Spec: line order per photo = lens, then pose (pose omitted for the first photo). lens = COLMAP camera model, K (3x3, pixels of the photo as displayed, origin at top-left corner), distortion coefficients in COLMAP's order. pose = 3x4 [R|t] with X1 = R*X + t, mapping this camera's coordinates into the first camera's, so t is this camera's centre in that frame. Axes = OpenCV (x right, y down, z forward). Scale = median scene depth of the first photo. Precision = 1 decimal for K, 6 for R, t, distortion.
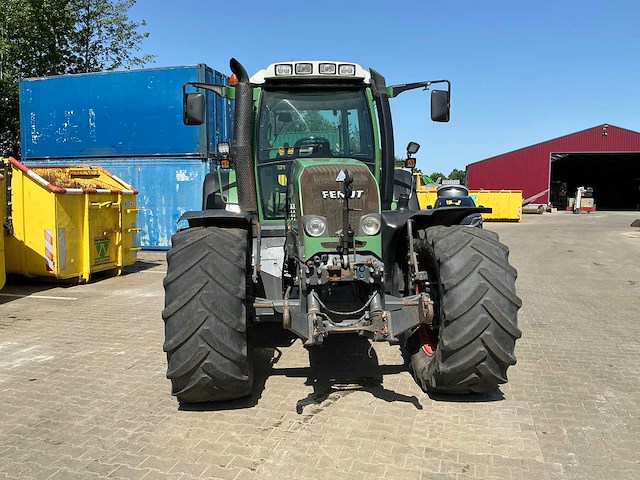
lens RADIAL K [[536.9, 0, 318.9], [0, 536.9, 239.8], [0, 0, 1]] dist [0.130229, -0.286059]
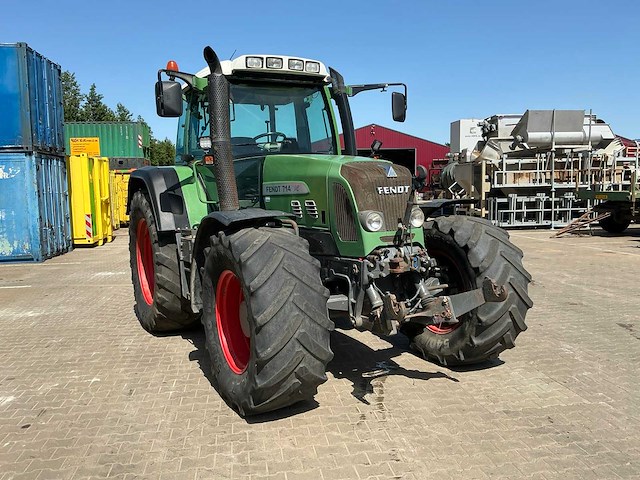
lens RADIAL K [[536.9, 0, 318.9], [0, 536.9, 239.8], [0, 0, 1]] dist [0.130229, -0.286059]
pose [[0.915047, -0.058450, 0.399090, -0.480186], [0.054128, 0.998289, 0.022102, -0.017123], [-0.399699, 0.001378, 0.916645, 0.089180]]
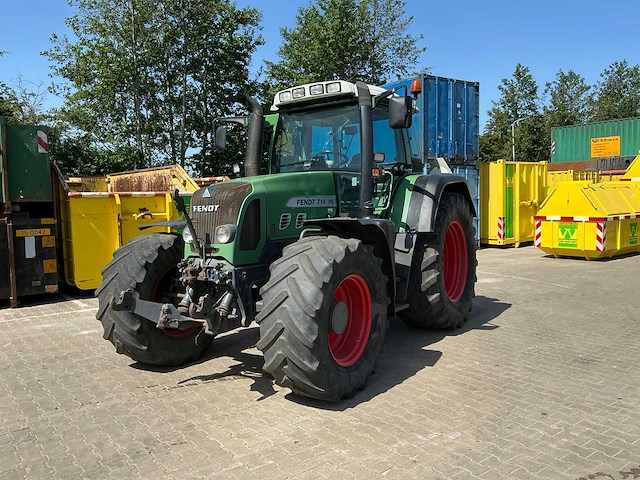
lens RADIAL K [[536.9, 0, 318.9], [0, 536.9, 239.8], [0, 0, 1]] dist [0.130229, -0.286059]
pose [[0.790388, 0.026389, -0.612038, 0.918676], [-0.026243, 0.999613, 0.009210, -0.030084], [0.612045, 0.008782, 0.790774, 0.187519]]
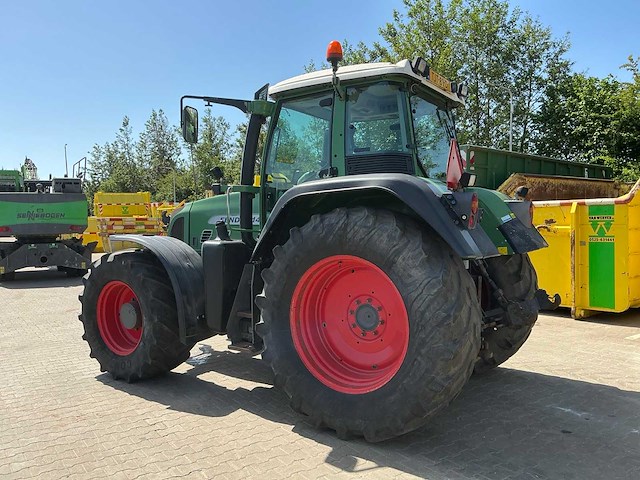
lens RADIAL K [[536.9, 0, 318.9], [0, 536.9, 239.8], [0, 0, 1]] dist [0.130229, -0.286059]
pose [[-0.632374, 0.036046, -0.773824, 1.018335], [-0.049166, 0.995035, 0.086529, -0.188801], [0.773101, 0.092765, -0.627463, 2.255062]]
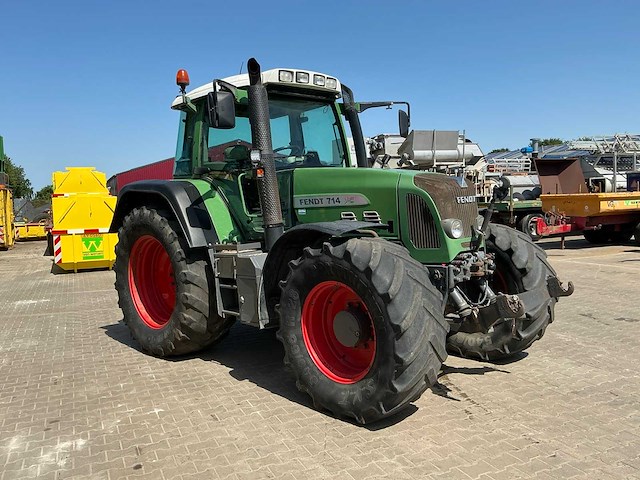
lens RADIAL K [[536.9, 0, 318.9], [0, 536.9, 239.8], [0, 0, 1]] dist [0.130229, -0.286059]
pose [[0.769832, -0.074845, 0.633843, -0.863944], [0.086181, 0.996195, 0.012961, -0.038500], [-0.632401, 0.044647, 0.773353, 0.296410]]
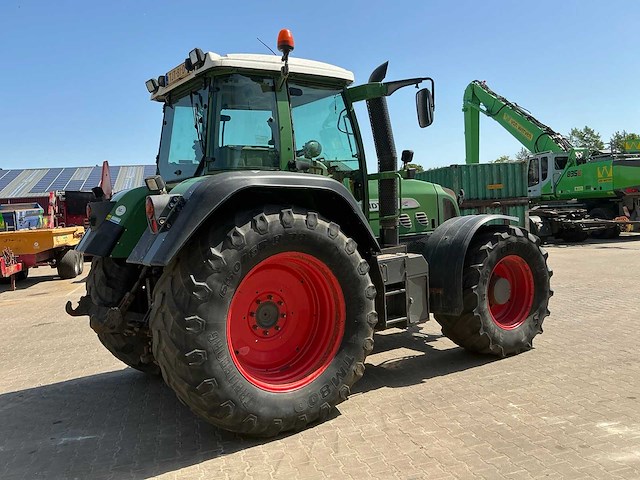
lens RADIAL K [[536.9, 0, 318.9], [0, 536.9, 239.8], [0, 0, 1]] dist [0.130229, -0.286059]
pose [[-0.496629, -0.017932, 0.867778, -1.160226], [0.129486, 0.987068, 0.094502, -0.172641], [-0.858250, 0.159298, -0.487885, 2.045566]]
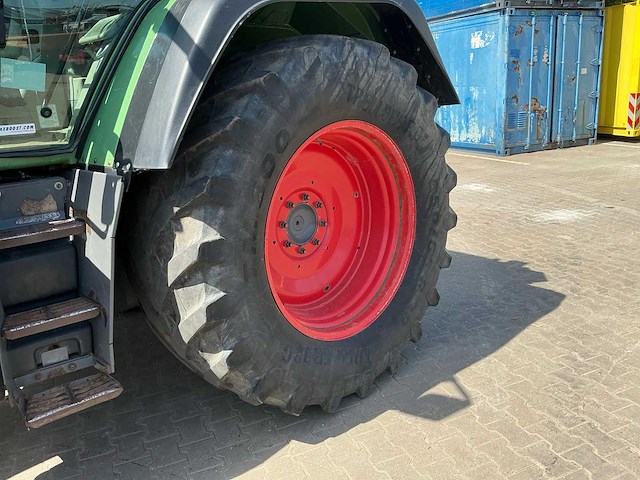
lens RADIAL K [[536.9, 0, 318.9], [0, 536.9, 239.8], [0, 0, 1]] dist [0.130229, -0.286059]
pose [[0.619448, 0.179176, -0.764317, 0.691192], [-0.003723, 0.974265, 0.225376, -0.087230], [0.785029, -0.136763, 0.604173, 1.311101]]
